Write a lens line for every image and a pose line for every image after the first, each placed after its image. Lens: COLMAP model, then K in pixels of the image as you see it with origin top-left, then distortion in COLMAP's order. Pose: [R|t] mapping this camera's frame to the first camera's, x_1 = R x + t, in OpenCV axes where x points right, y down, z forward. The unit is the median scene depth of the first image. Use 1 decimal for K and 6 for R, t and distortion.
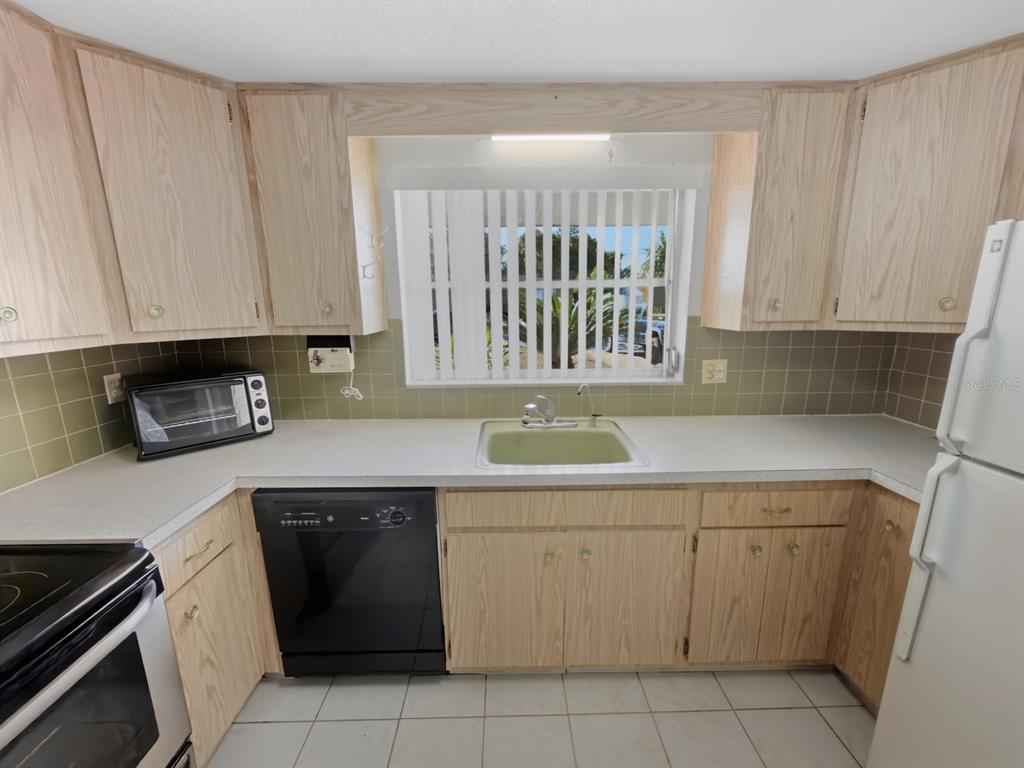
lens RADIAL K [[407.4, 0, 512.0], [0, 407.4, 384.0], [0, 0, 1]] dist [-0.000034, 0.000216]
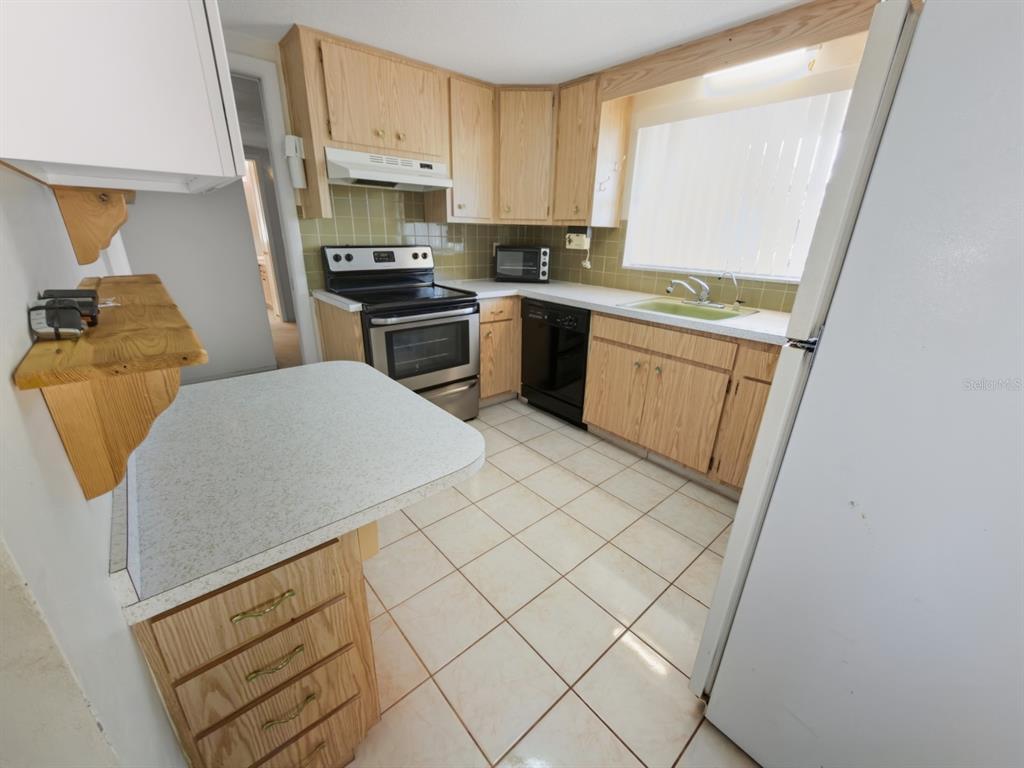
lens RADIAL K [[407.4, 0, 512.0], [0, 407.4, 384.0], [0, 0, 1]] dist [-0.000034, 0.000216]
pose [[0.640588, 0.289623, -0.711172, 0.921462], [-0.183587, 0.957050, 0.224390, 0.213668], [0.745616, -0.013180, 0.666246, -0.443963]]
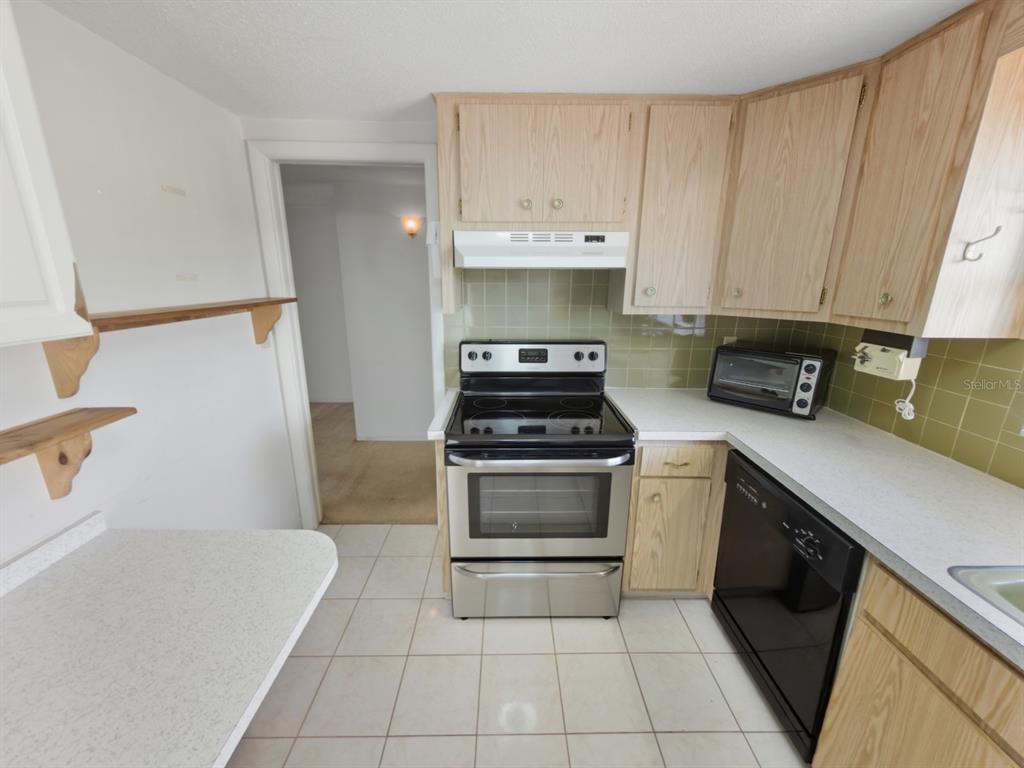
lens RADIAL K [[407.4, 0, 512.0], [0, 407.4, 384.0], [0, 0, 1]] dist [-0.000034, 0.000216]
pose [[-0.007459, 0.265458, -0.964094, 0.435298], [-0.210372, 0.942127, 0.261037, -0.083303], [0.977593, 0.204765, 0.048817, 0.258116]]
